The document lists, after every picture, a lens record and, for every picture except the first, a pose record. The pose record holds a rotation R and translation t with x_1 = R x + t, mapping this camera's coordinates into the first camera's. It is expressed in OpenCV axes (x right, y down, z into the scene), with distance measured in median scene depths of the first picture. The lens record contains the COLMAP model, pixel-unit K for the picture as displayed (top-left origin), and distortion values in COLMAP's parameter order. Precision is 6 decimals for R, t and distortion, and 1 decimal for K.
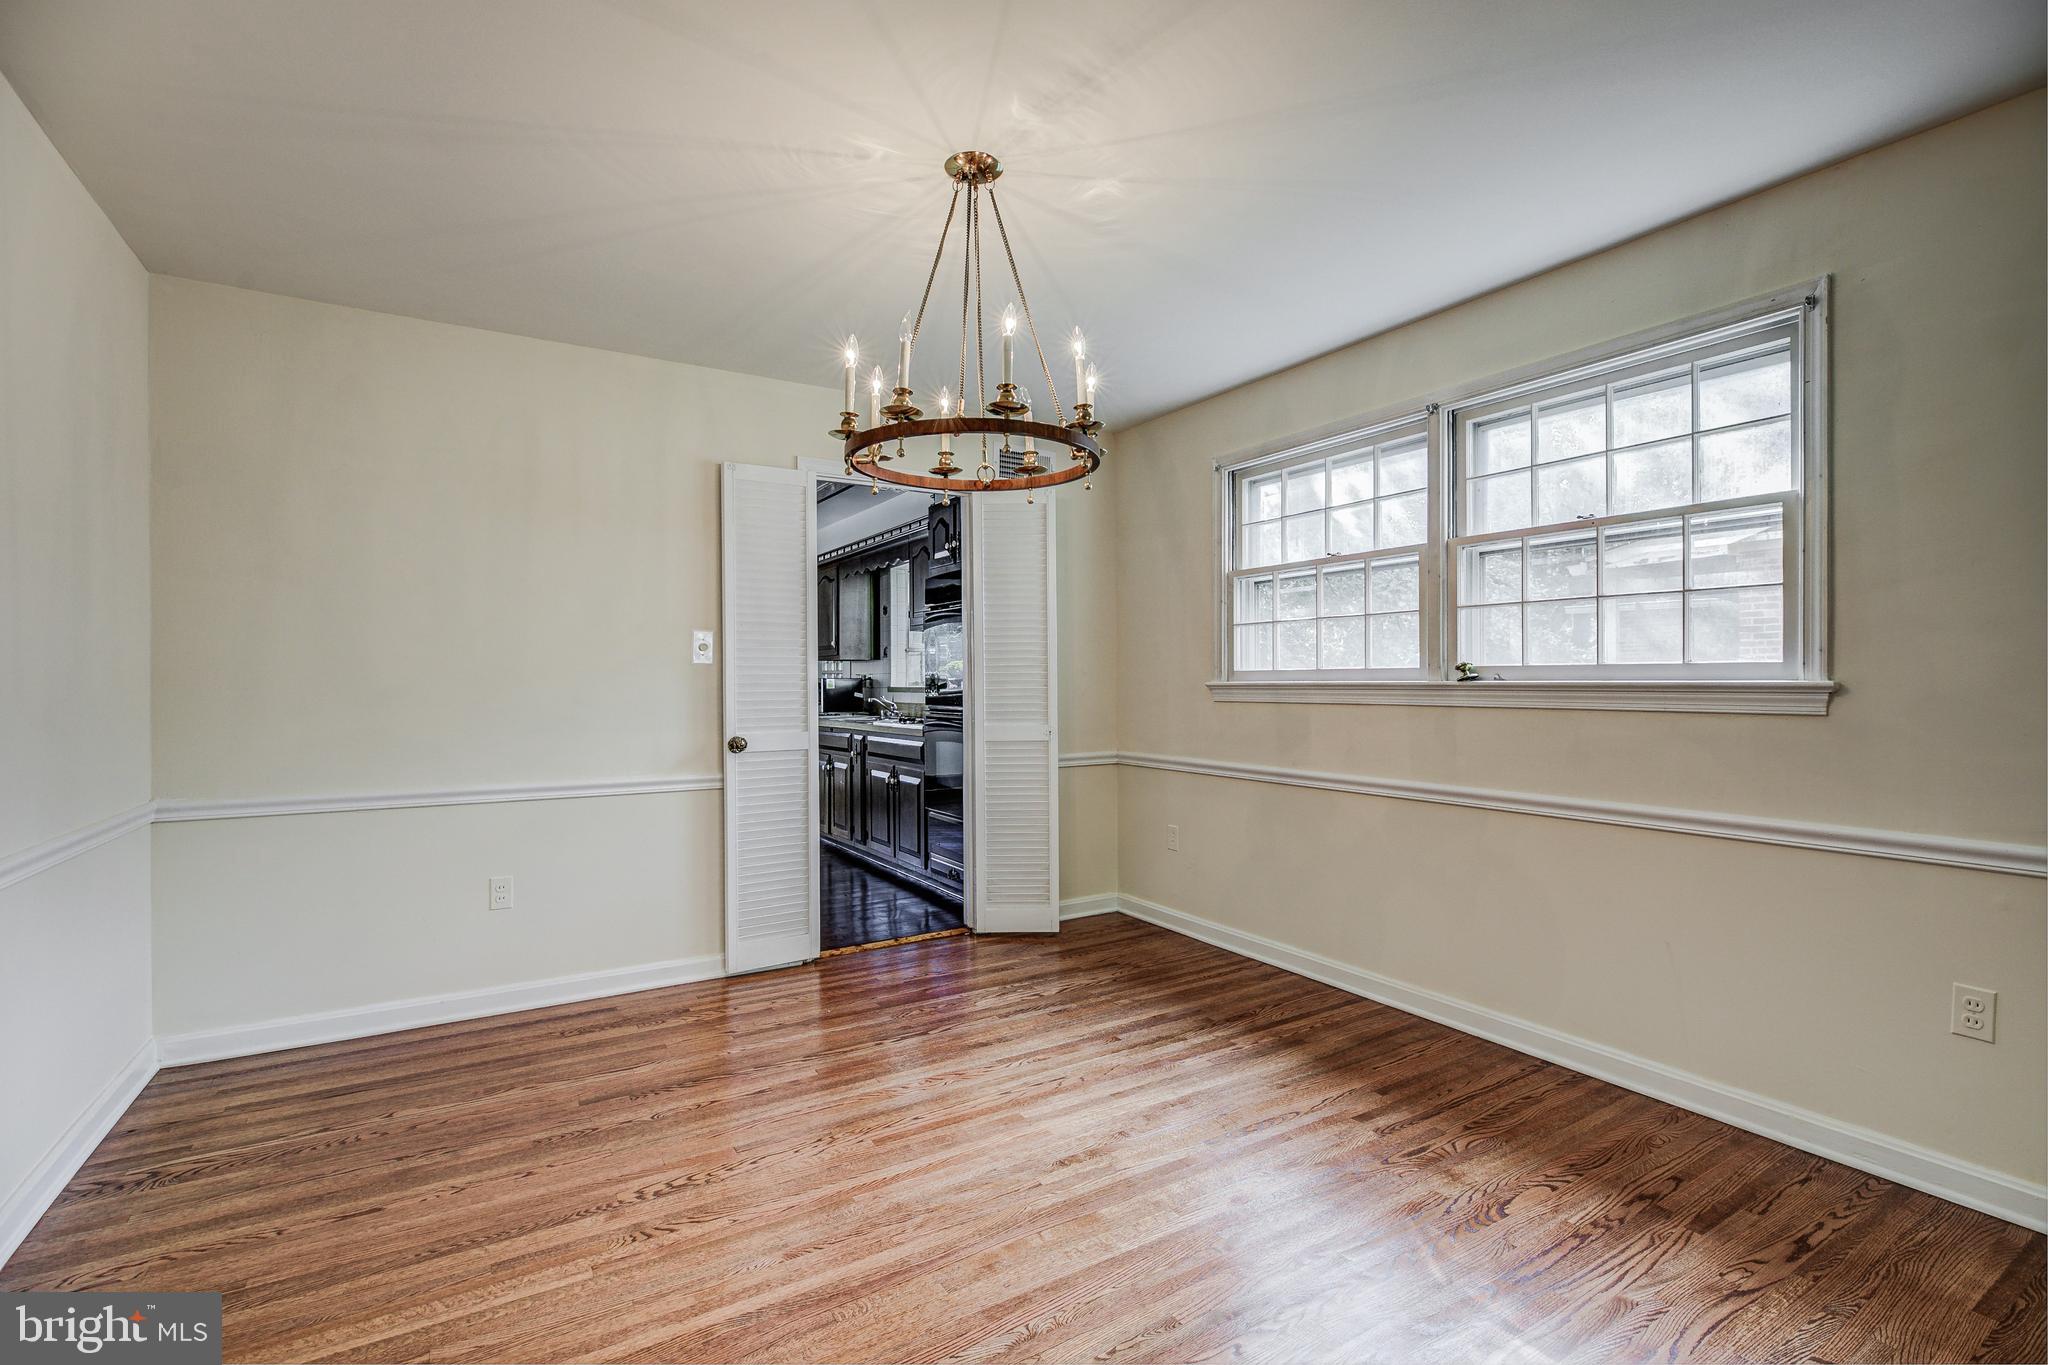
lens RADIAL K [[934.2, 0, 1042.1], [0, 934.2, 688.9], [0, 0, 1]] dist [-0.008284, -0.000502]
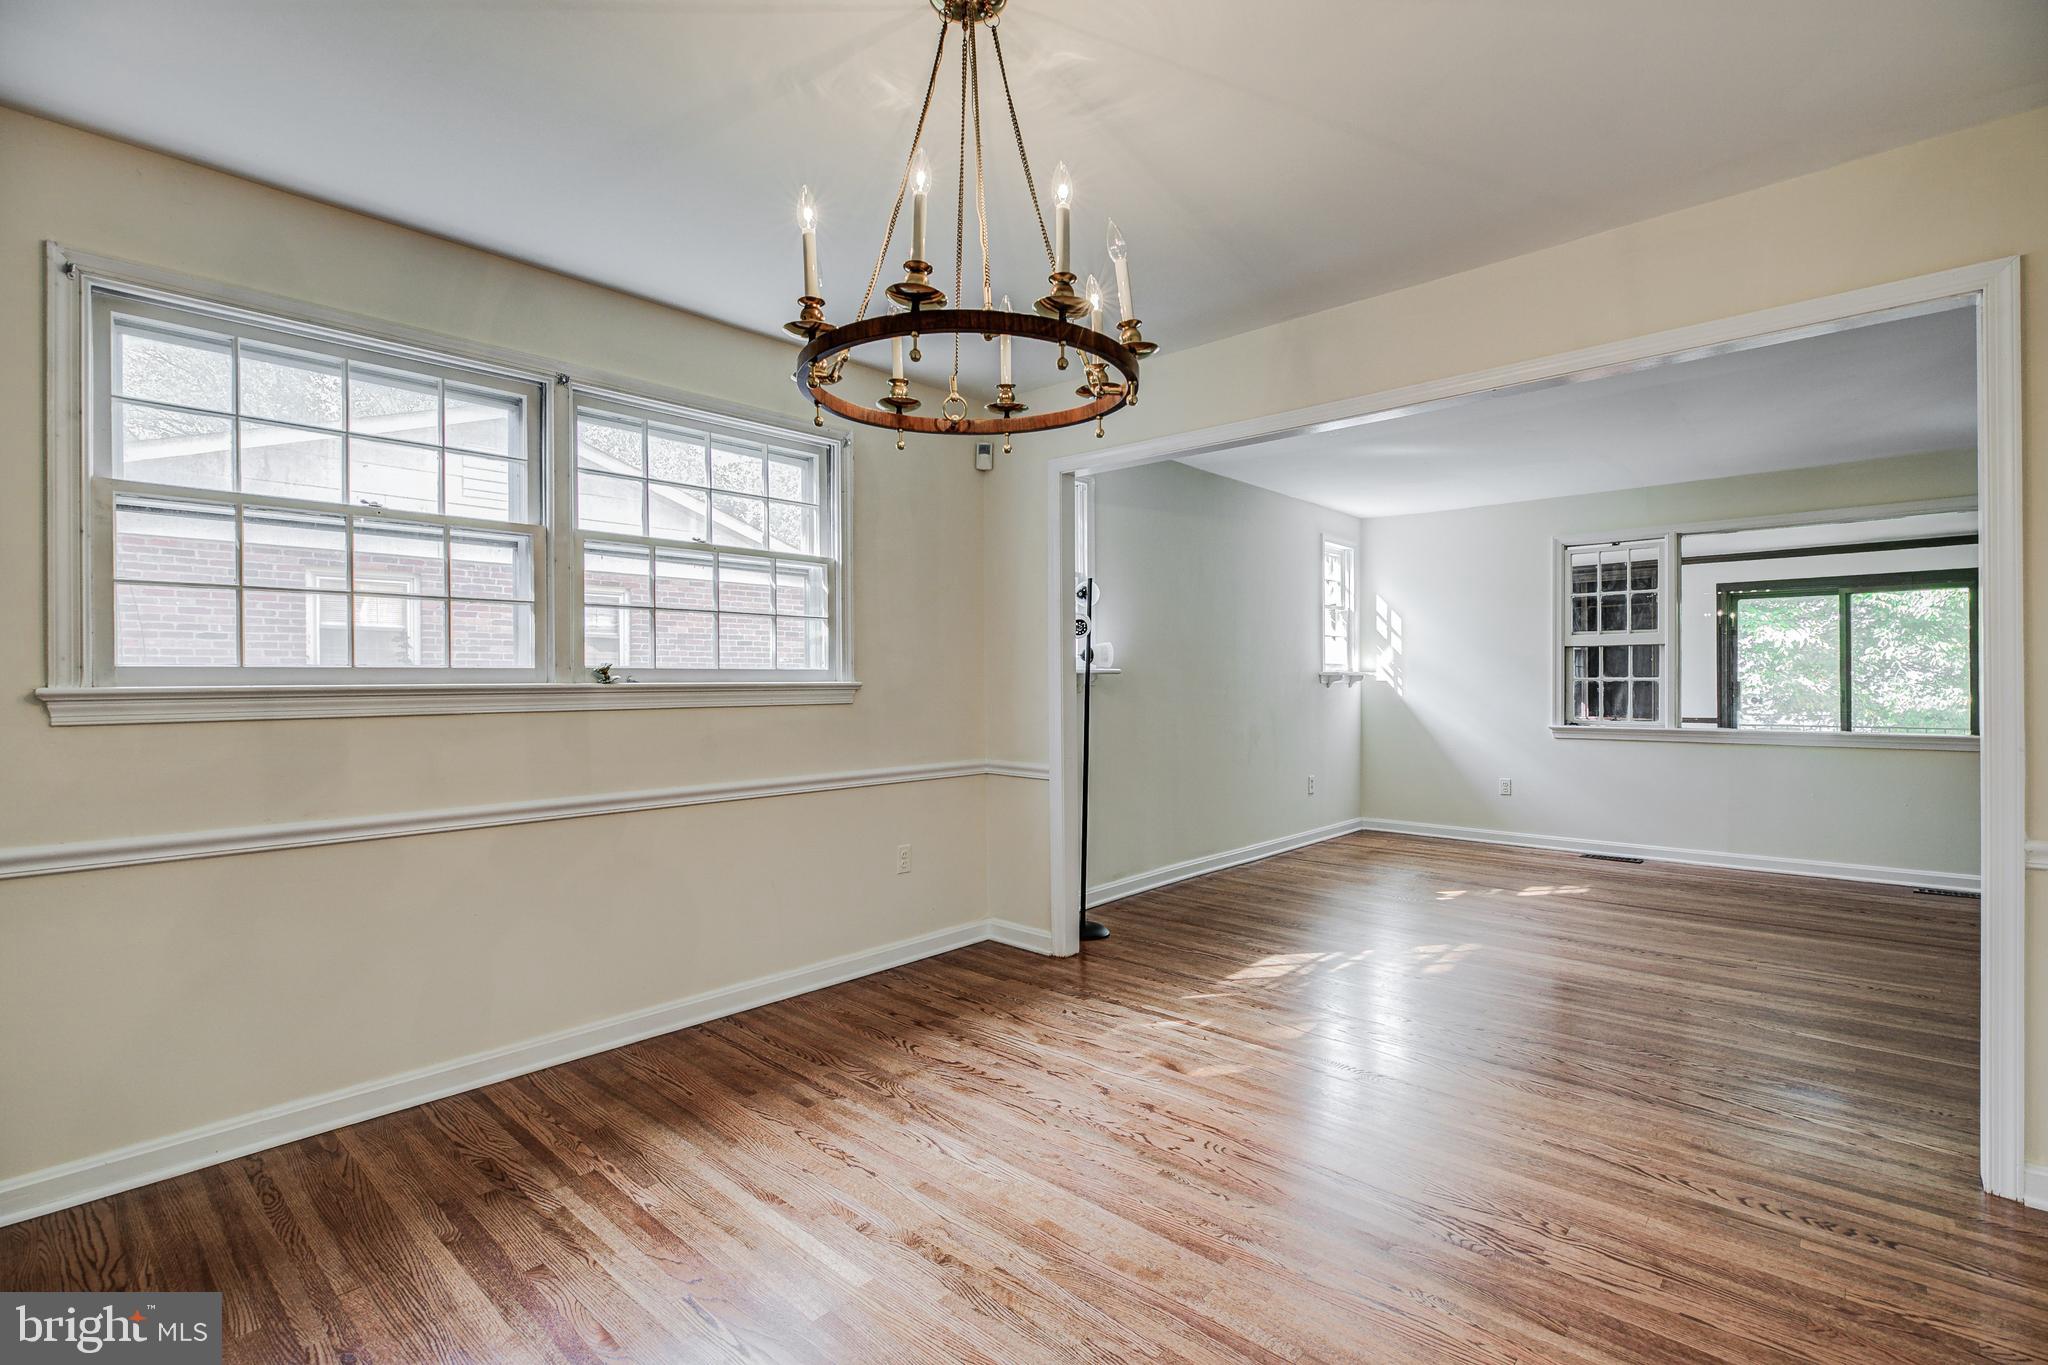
lens RADIAL K [[934.2, 0, 1027.6], [0, 934.2, 691.4], [0, 0, 1]] dist [-0.008284, -0.000502]
pose [[-0.269760, -0.007229, 0.962900, -0.551699], [0.014160, 0.999834, 0.011473, -0.004417], [-0.962823, 0.016729, -0.269613, 0.796630]]
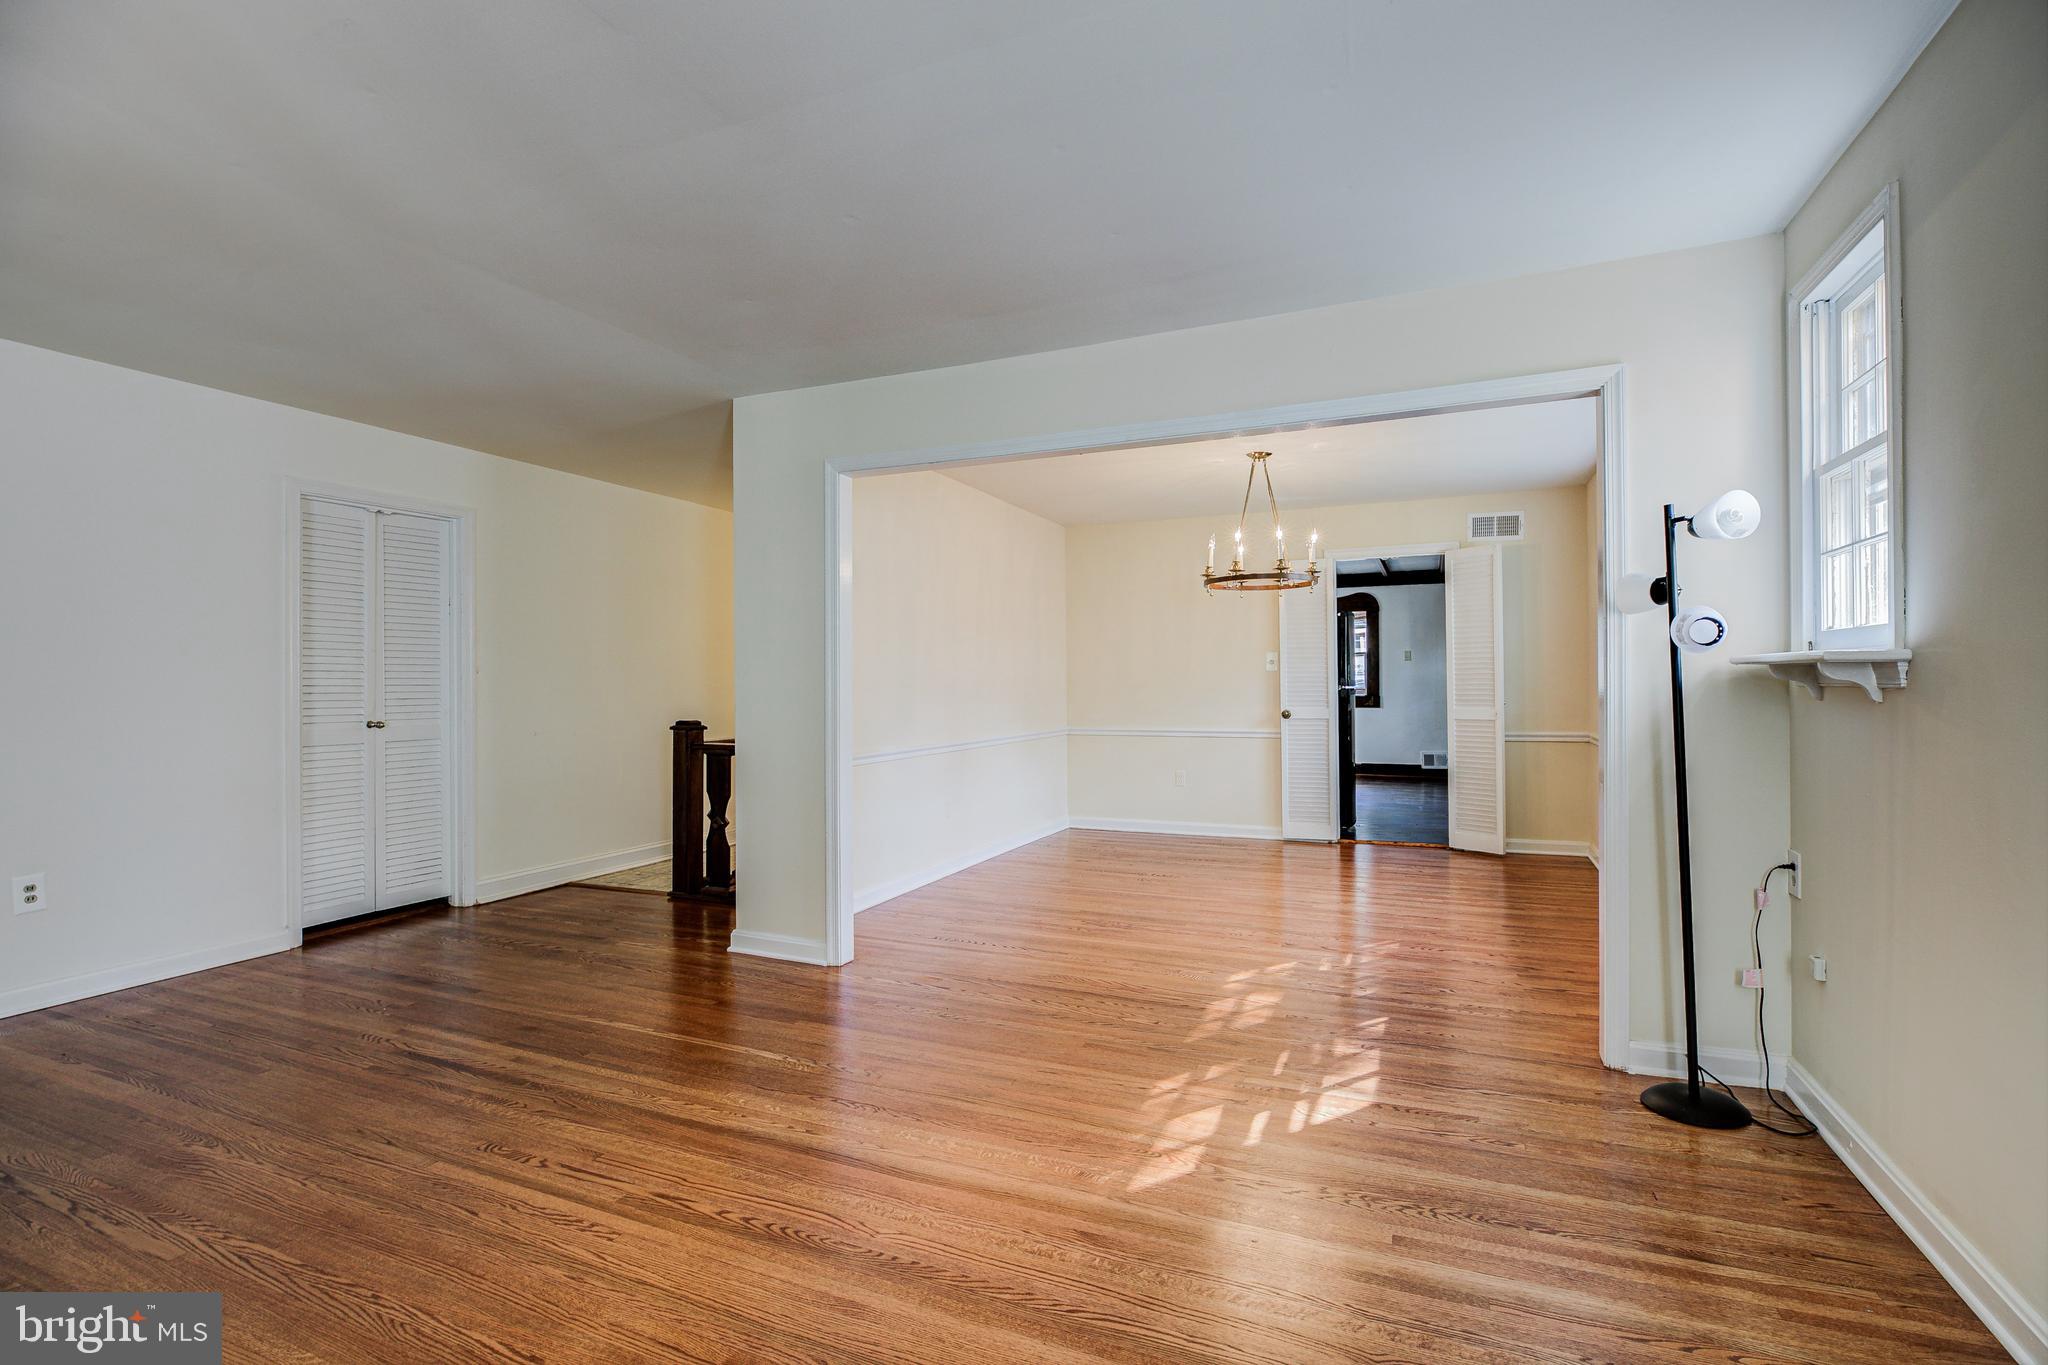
lens RADIAL K [[934.2, 0, 1031.6], [0, 934.2, 682.9], [0, 0, 1]] dist [-0.008284, -0.000502]
pose [[0.568794, -0.000661, -0.822480, 1.020411], [-0.003074, 0.999991, -0.002930, 0.005401], [0.822474, 0.004195, 0.568787, -0.521764]]
